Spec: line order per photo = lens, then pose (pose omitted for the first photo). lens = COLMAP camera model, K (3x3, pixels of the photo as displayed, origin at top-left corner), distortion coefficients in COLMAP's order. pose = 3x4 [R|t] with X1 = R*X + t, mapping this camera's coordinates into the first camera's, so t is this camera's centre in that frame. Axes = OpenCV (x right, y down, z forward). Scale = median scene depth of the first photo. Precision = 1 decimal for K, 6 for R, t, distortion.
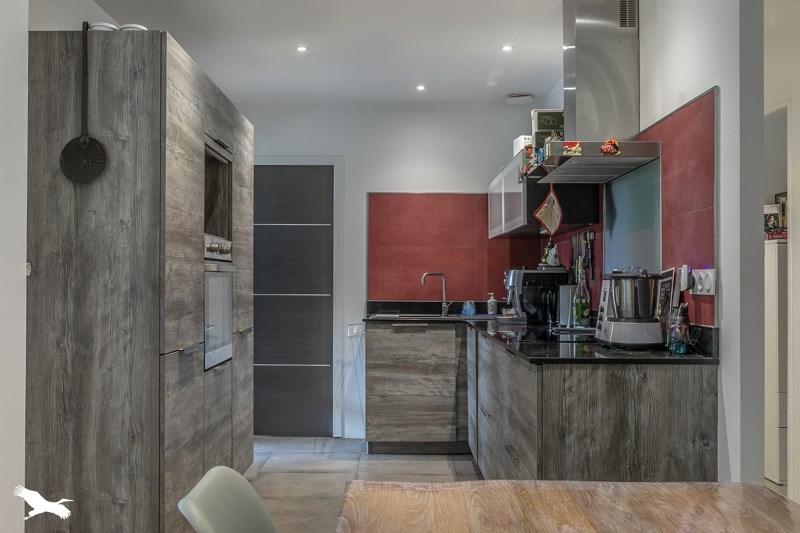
lens RADIAL K [[787.5, 0, 399.8], [0, 787.5, 268.0], [0, 0, 1]] dist [-0.001203, 0.000000]
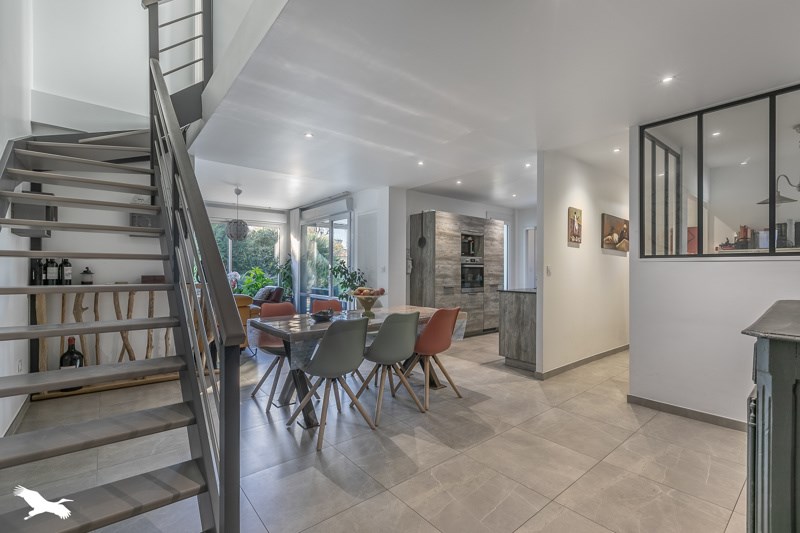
lens RADIAL K [[361.0, 0, 400.1], [0, 361.0, 269.2], [0, 0, 1]] dist [0.003827, 0.000678]
pose [[0.632417, -0.002710, -0.774623, 1.089484], [0.010251, 0.999936, 0.004871, 0.004172], [0.774560, -0.011021, 0.632404, -0.383621]]
